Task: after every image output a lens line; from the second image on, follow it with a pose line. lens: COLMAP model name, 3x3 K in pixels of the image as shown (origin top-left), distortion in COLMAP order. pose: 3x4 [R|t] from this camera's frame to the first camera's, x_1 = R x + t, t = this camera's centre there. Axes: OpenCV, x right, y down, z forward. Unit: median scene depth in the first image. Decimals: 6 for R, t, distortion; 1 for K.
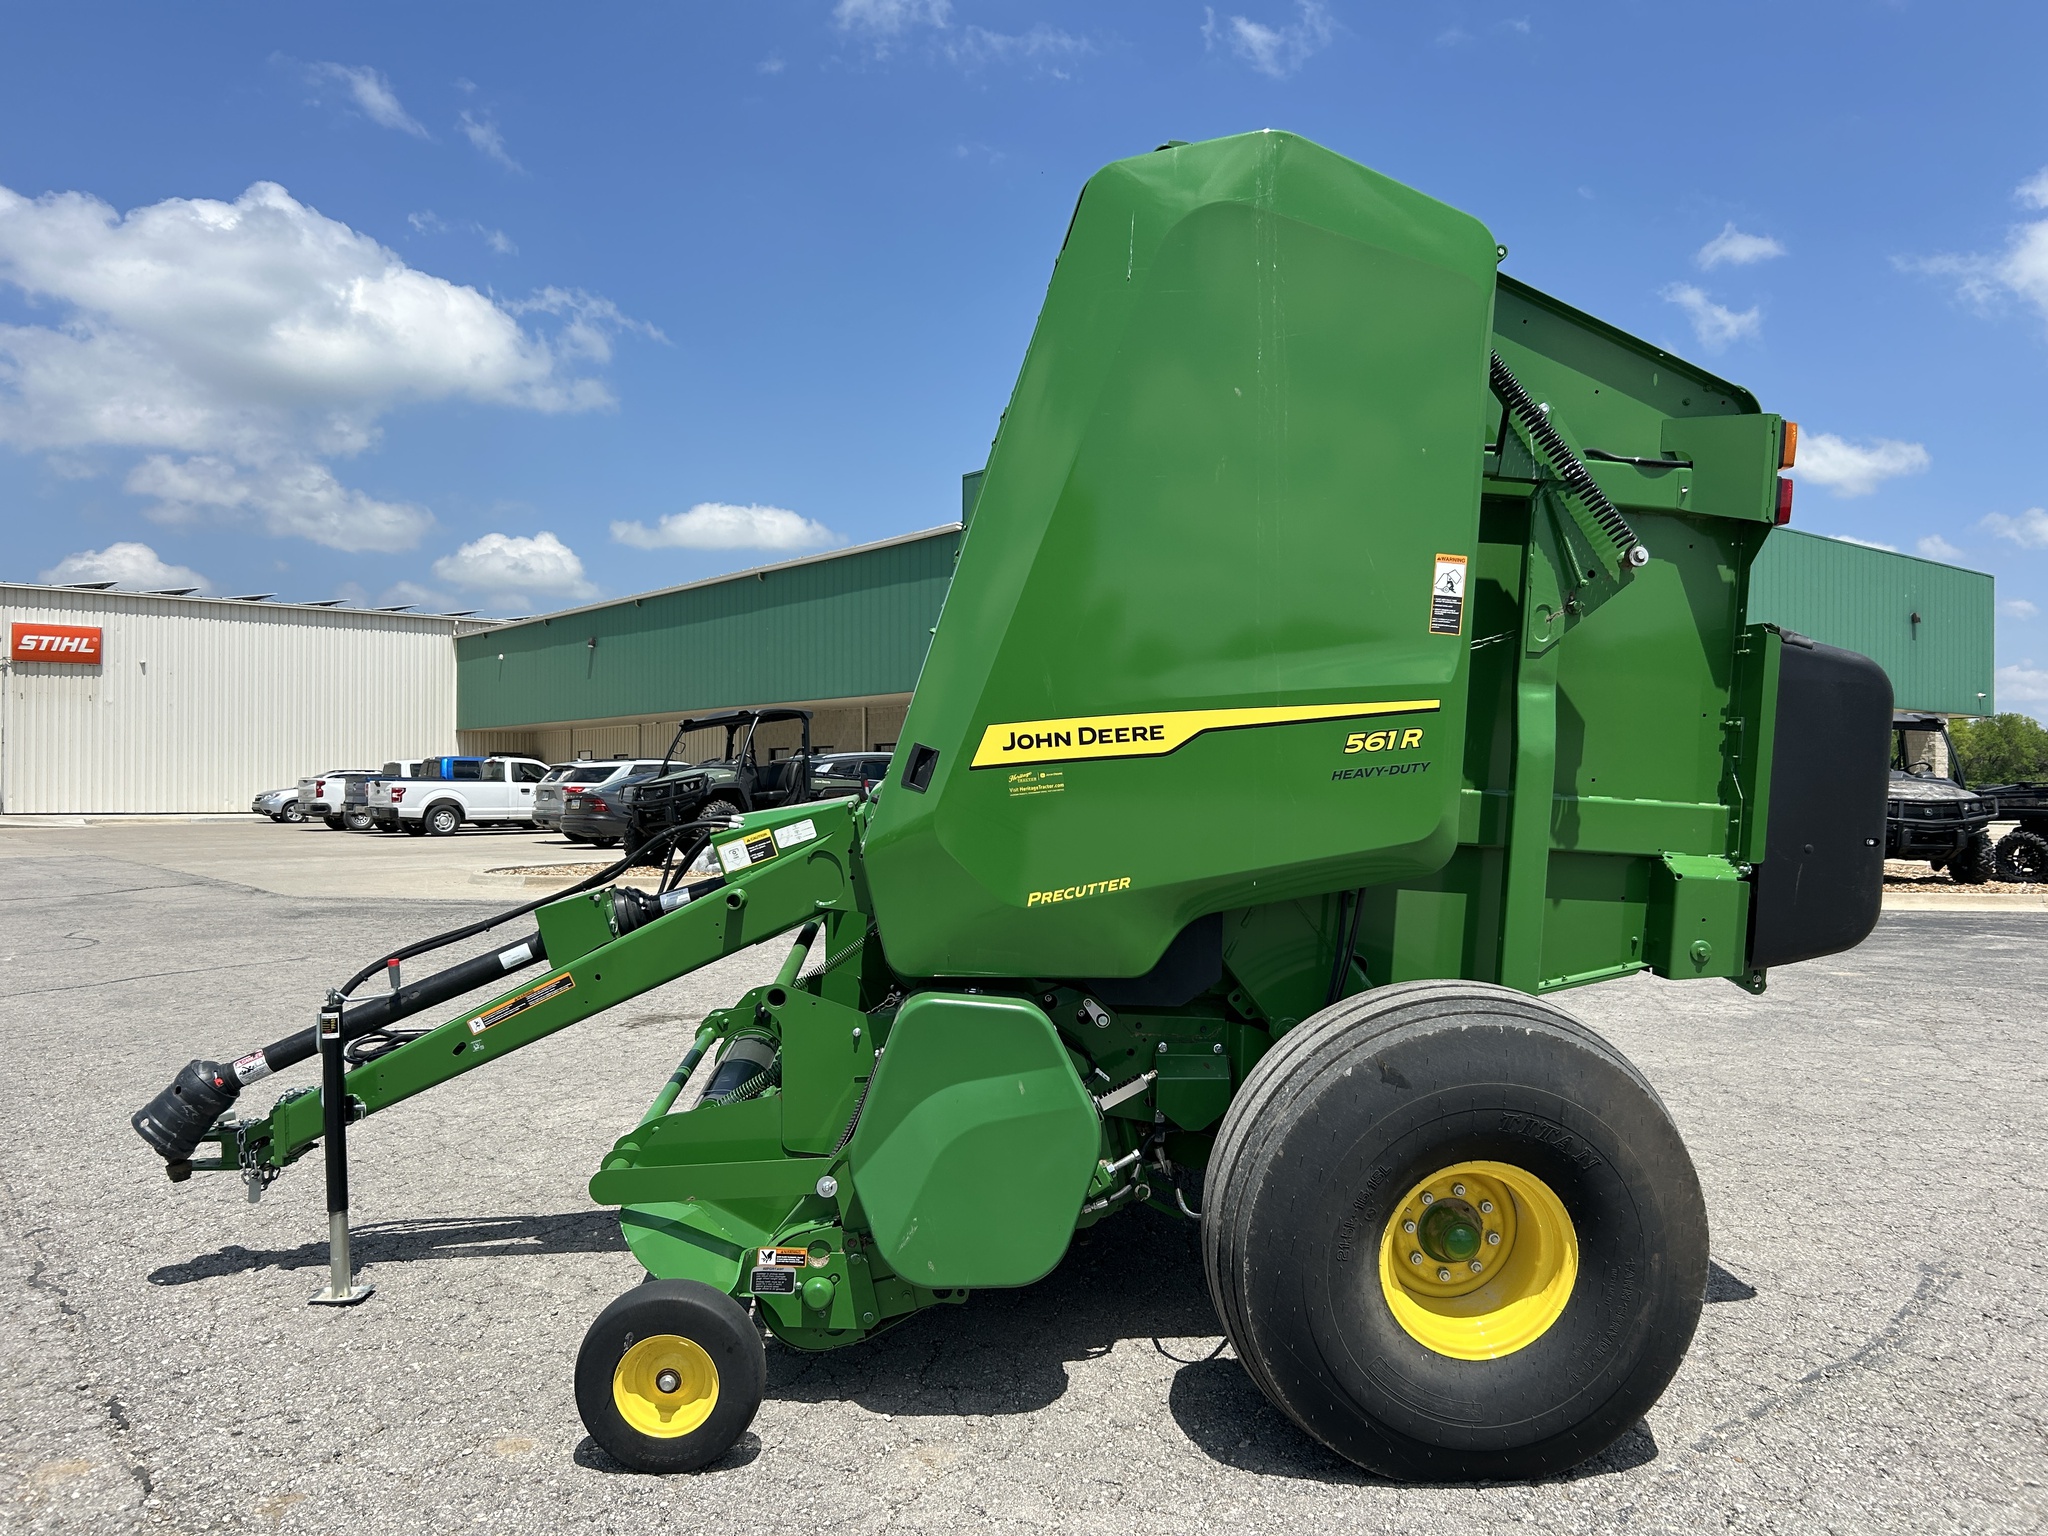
lens RADIAL K [[1565.9, 0, 1058.1], [0, 1565.9, 763.0], [0, 0, 1]] dist [0.117634, -0.140509]
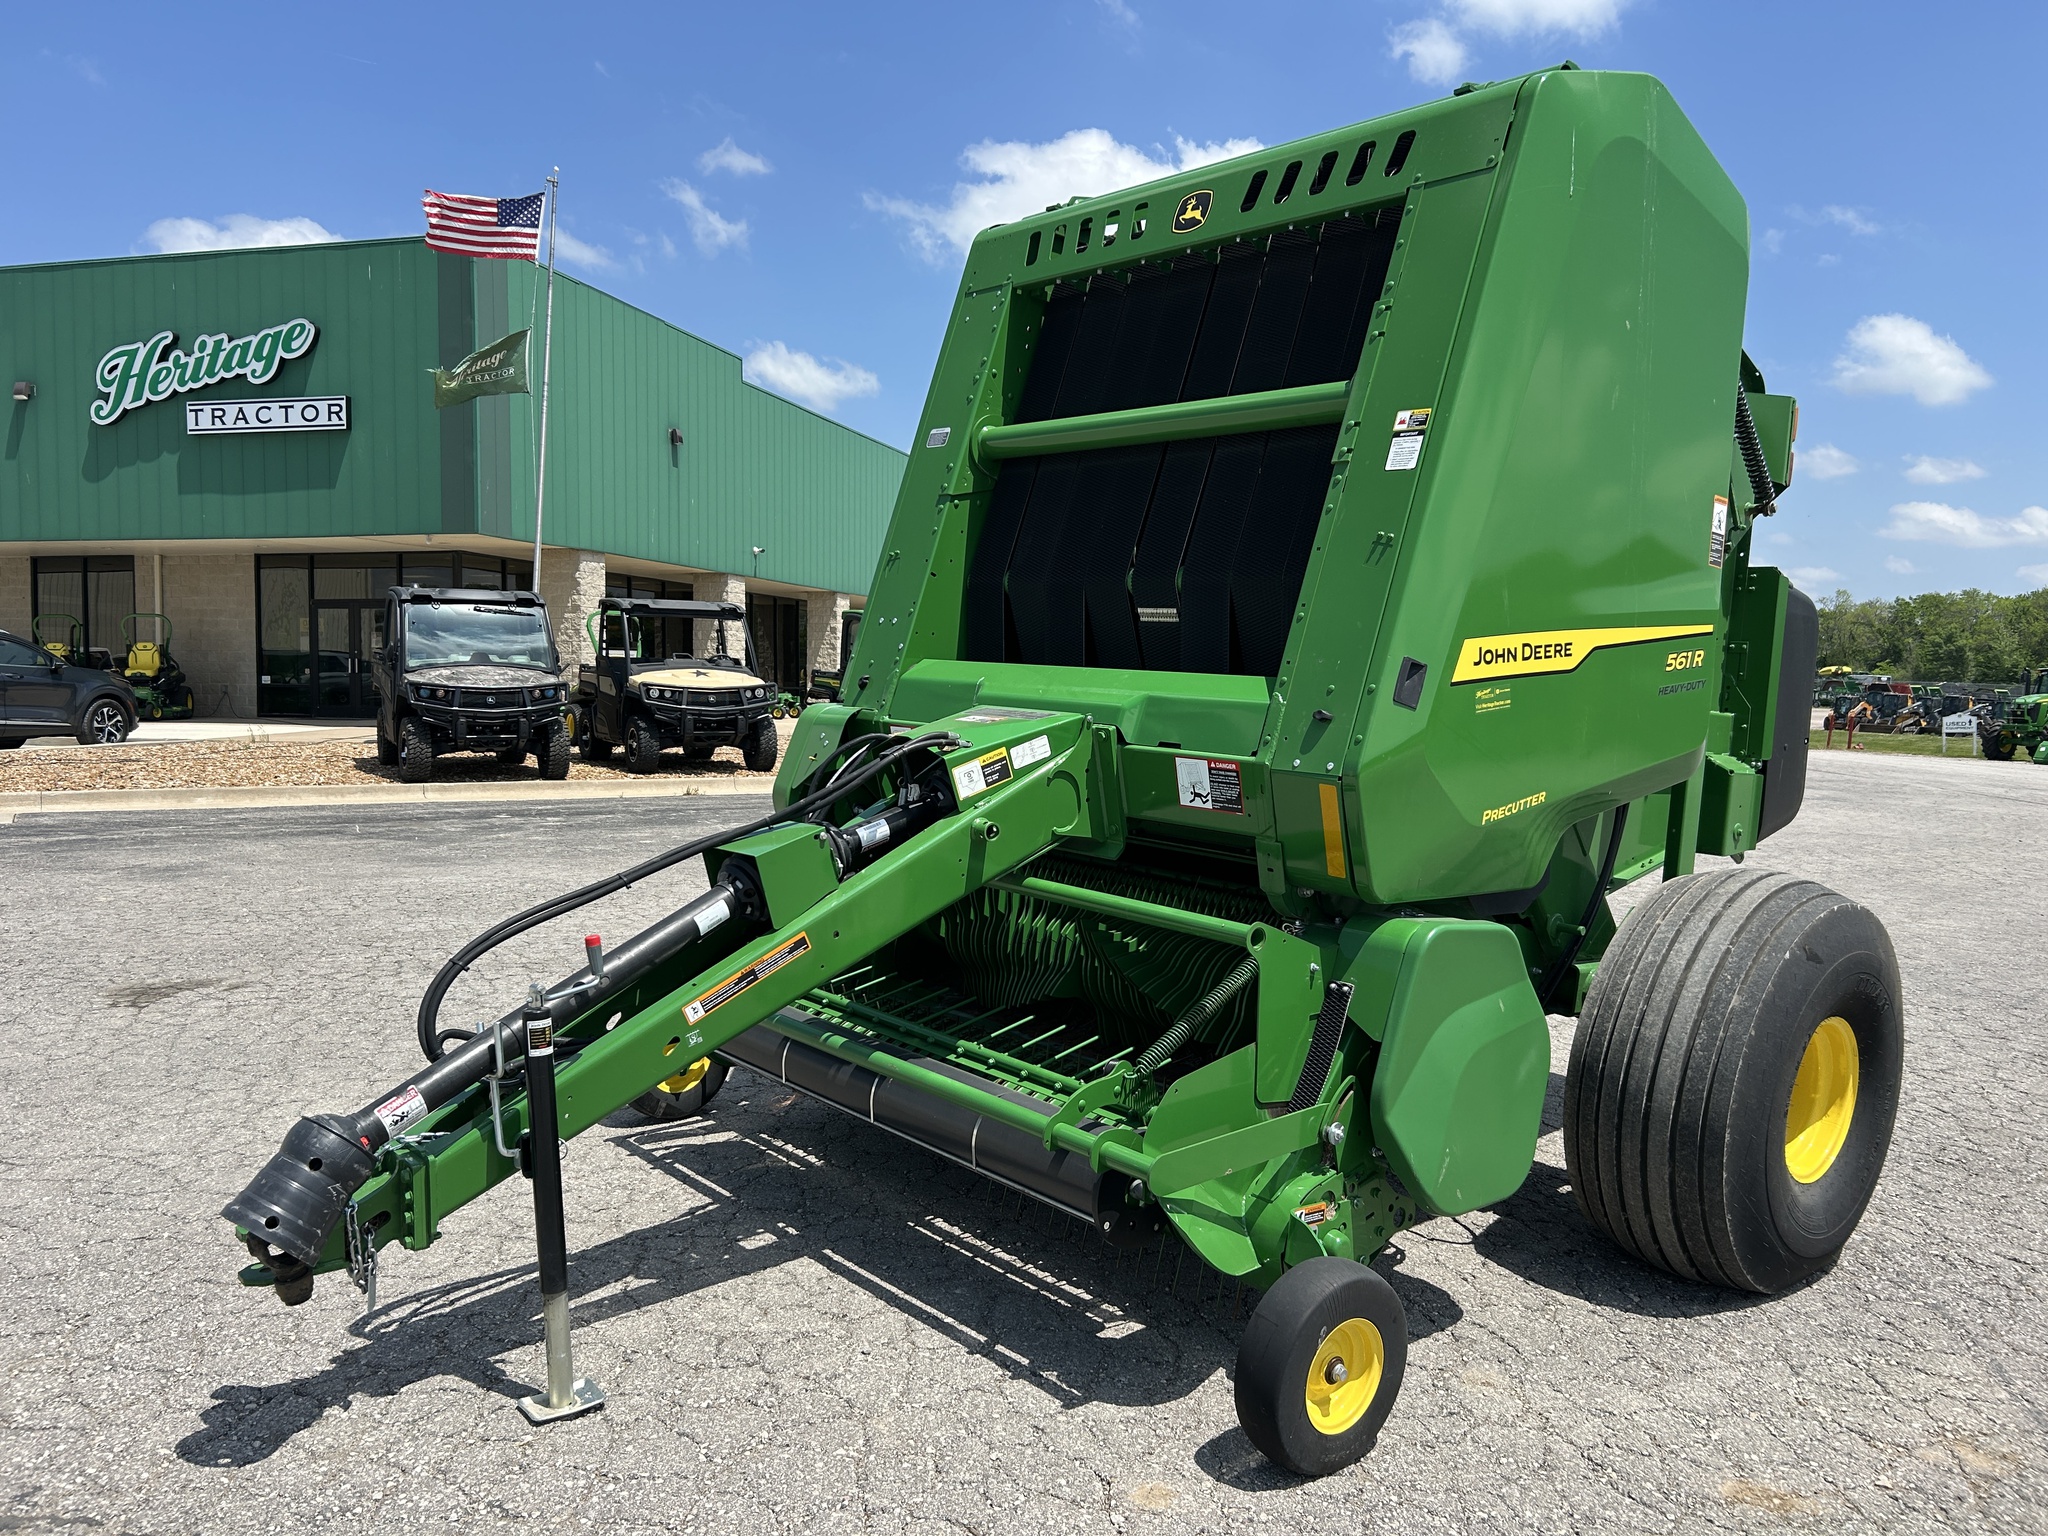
lens RADIAL K [[1565.9, 0, 1058.1], [0, 1565.9, 763.0], [0, 0, 1]] dist [0.117634, -0.140509]
pose [[0.796546, -0.025423, 0.604043, -0.743458], [-0.018337, 0.997640, 0.066170, -0.006996], [-0.604300, -0.063784, 0.794200, 0.332947]]
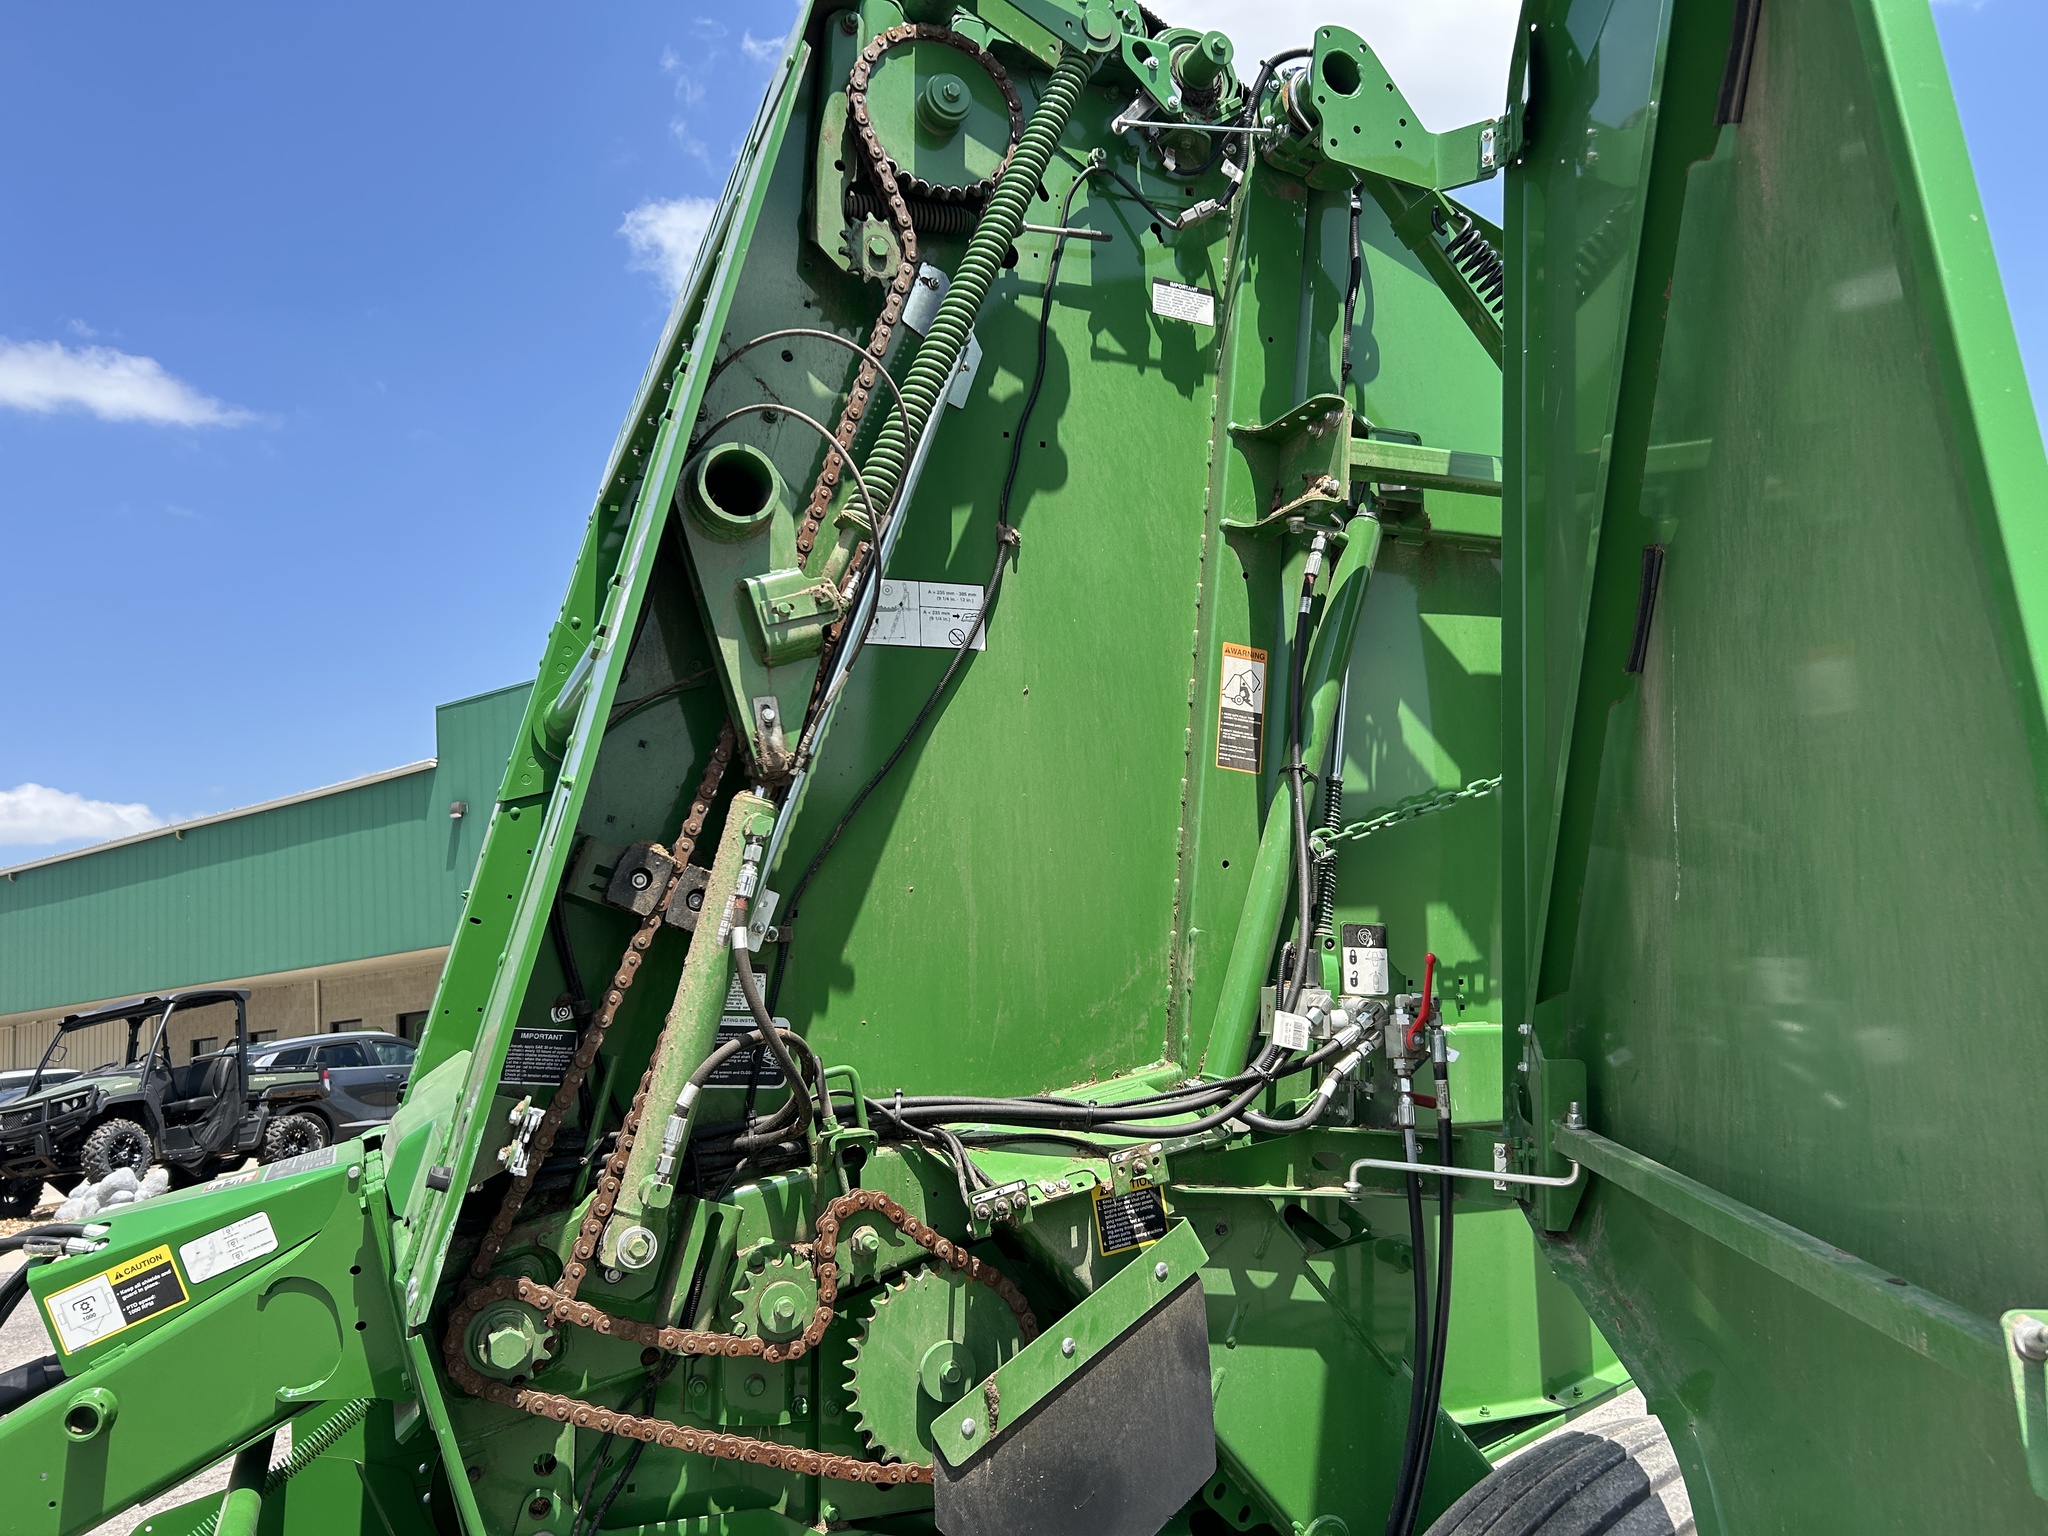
lens RADIAL K [[1554.4, 0, 1045.8], [0, 1554.4, 757.6], [0, 0, 1]] dist [0.008052, -0.003114]
pose [[0.947773, -0.037882, 0.316689, -0.083580], [0.086325, 0.986329, -0.140367, -0.015326], [-0.307042, 0.160375, 0.938086, 0.498581]]
